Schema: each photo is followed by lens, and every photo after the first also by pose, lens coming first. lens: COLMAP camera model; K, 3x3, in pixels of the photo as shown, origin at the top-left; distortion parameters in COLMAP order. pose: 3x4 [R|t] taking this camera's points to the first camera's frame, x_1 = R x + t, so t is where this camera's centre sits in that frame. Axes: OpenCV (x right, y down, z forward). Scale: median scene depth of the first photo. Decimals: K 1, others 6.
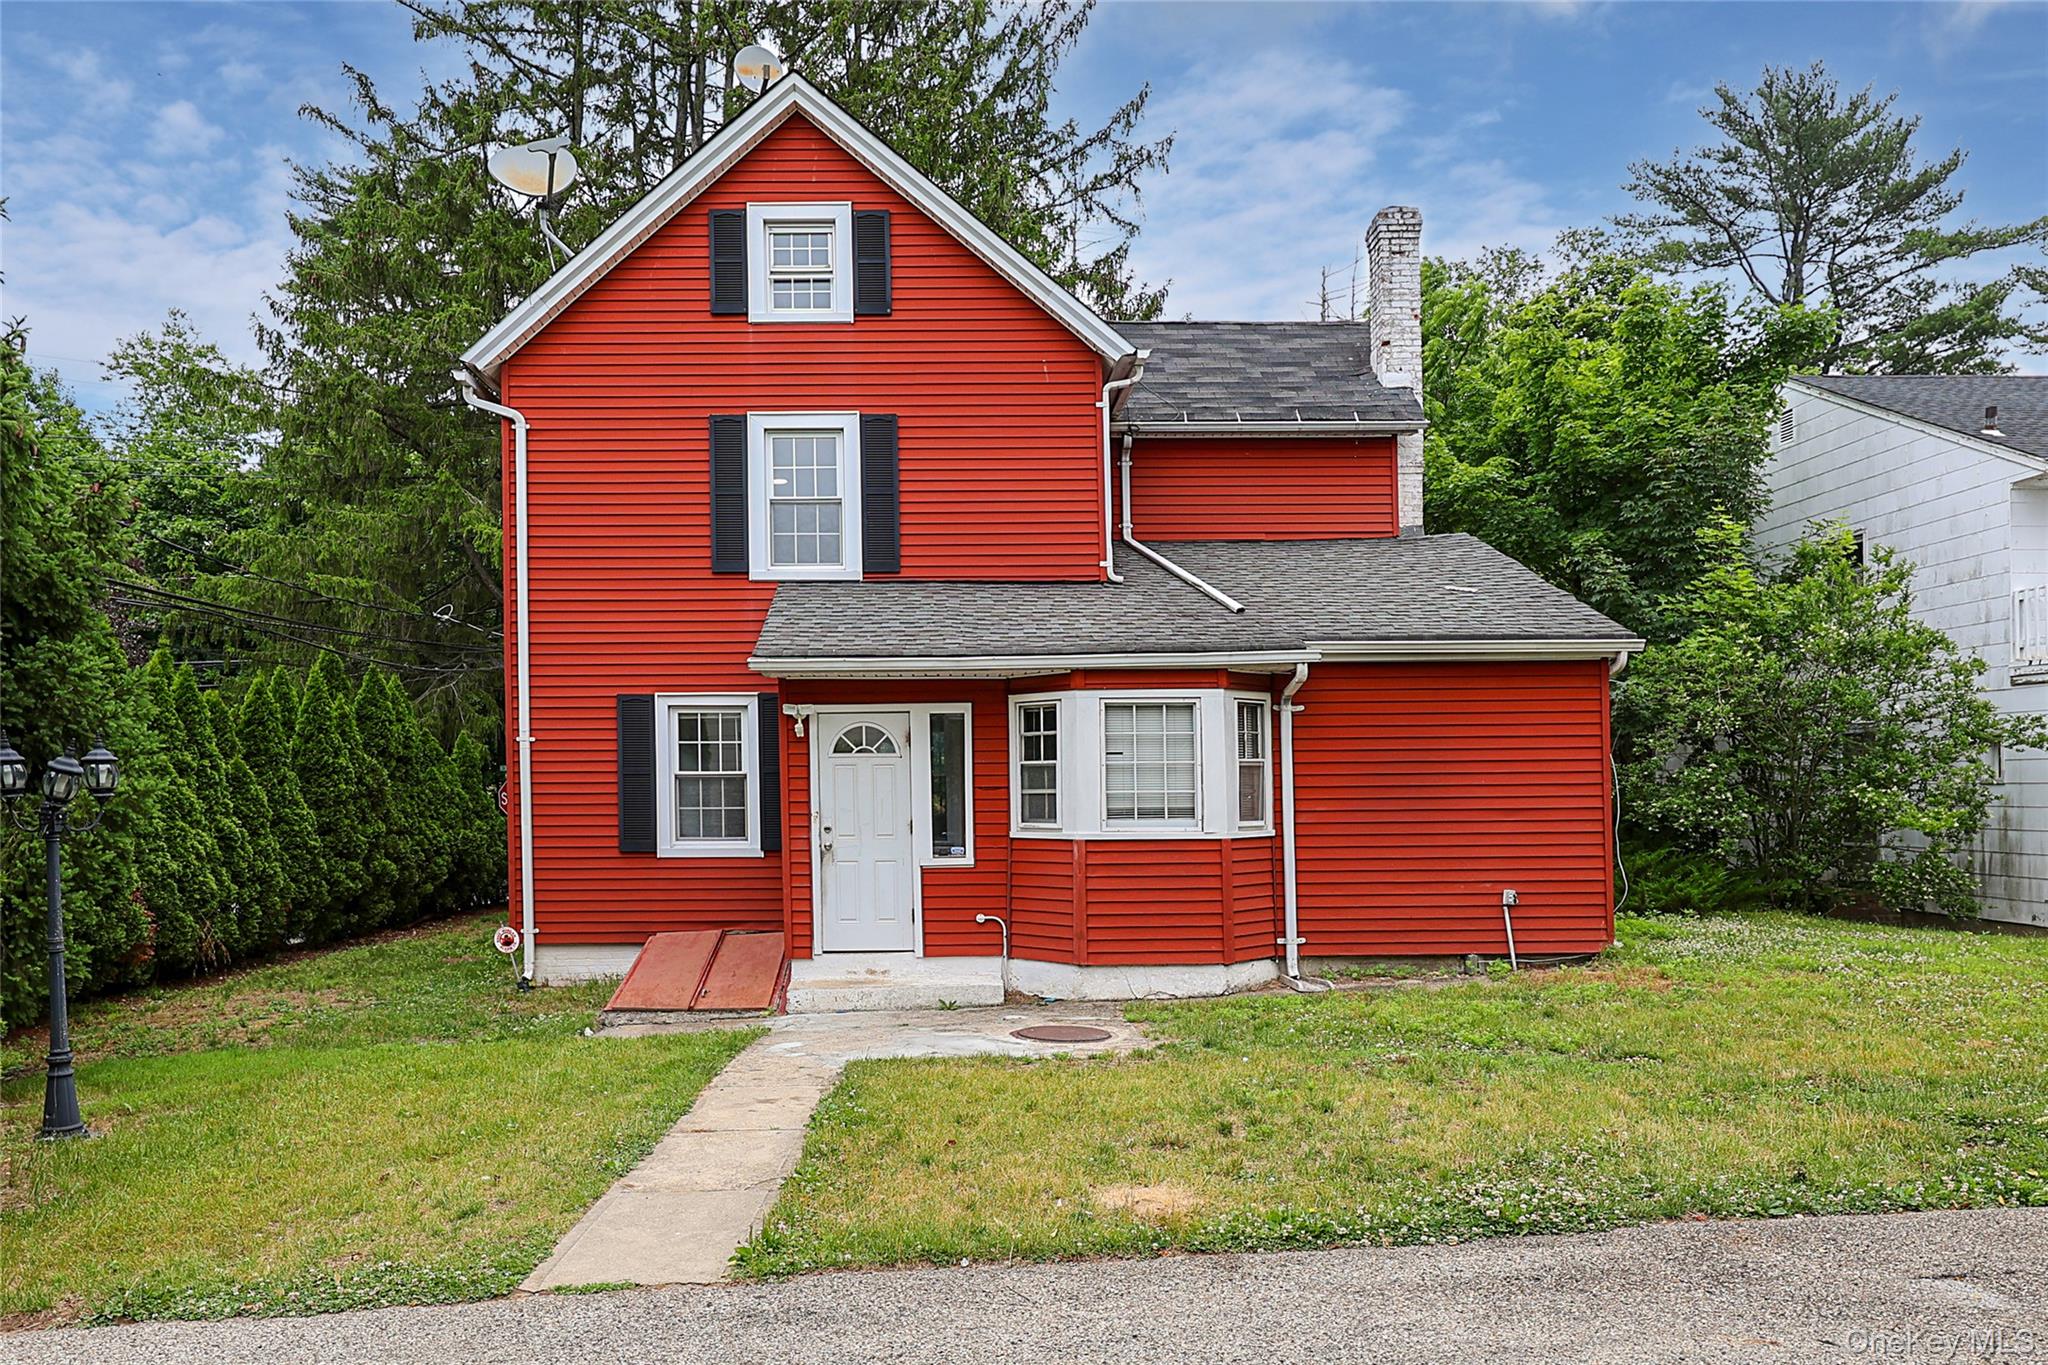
lens RADIAL K [[1371.6, 0, 1058.0], [0, 1371.6, 759.9], [0, 0, 1]] dist [-0.002970, 0.002135]
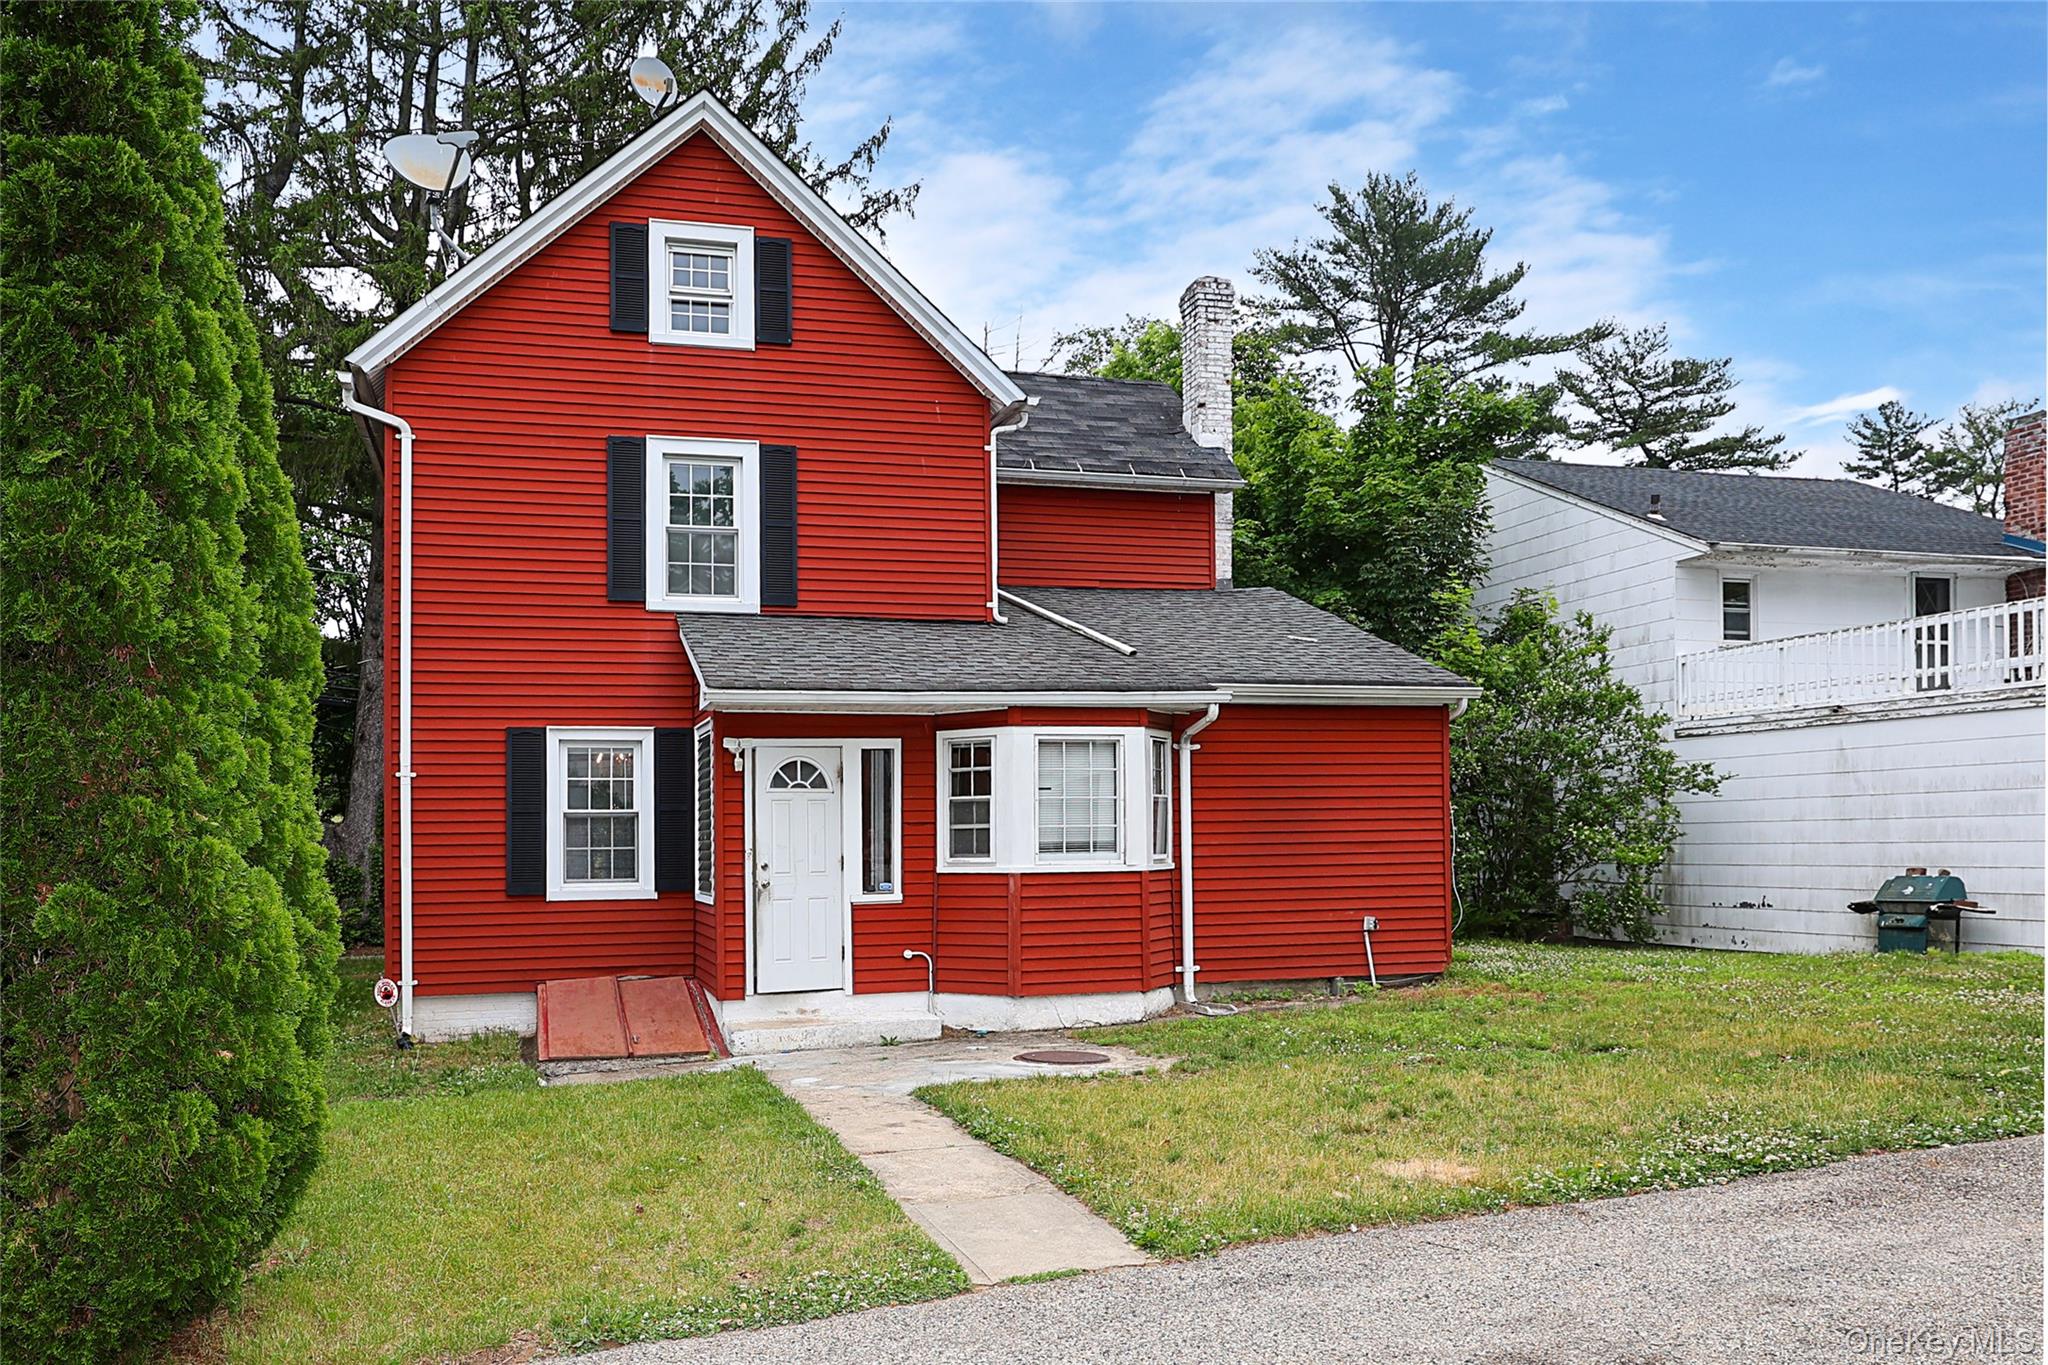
lens RADIAL K [[1371.6, 0, 1098.9], [0, 1371.6, 795.9], [0, 0, 1]] dist [-0.002970, 0.002135]
pose [[0.972233, -0.001150, 0.234012, -0.140404], [0.003117, 0.999963, -0.008034, 0.007719], [-0.233994, 0.008540, 0.972200, -0.005943]]
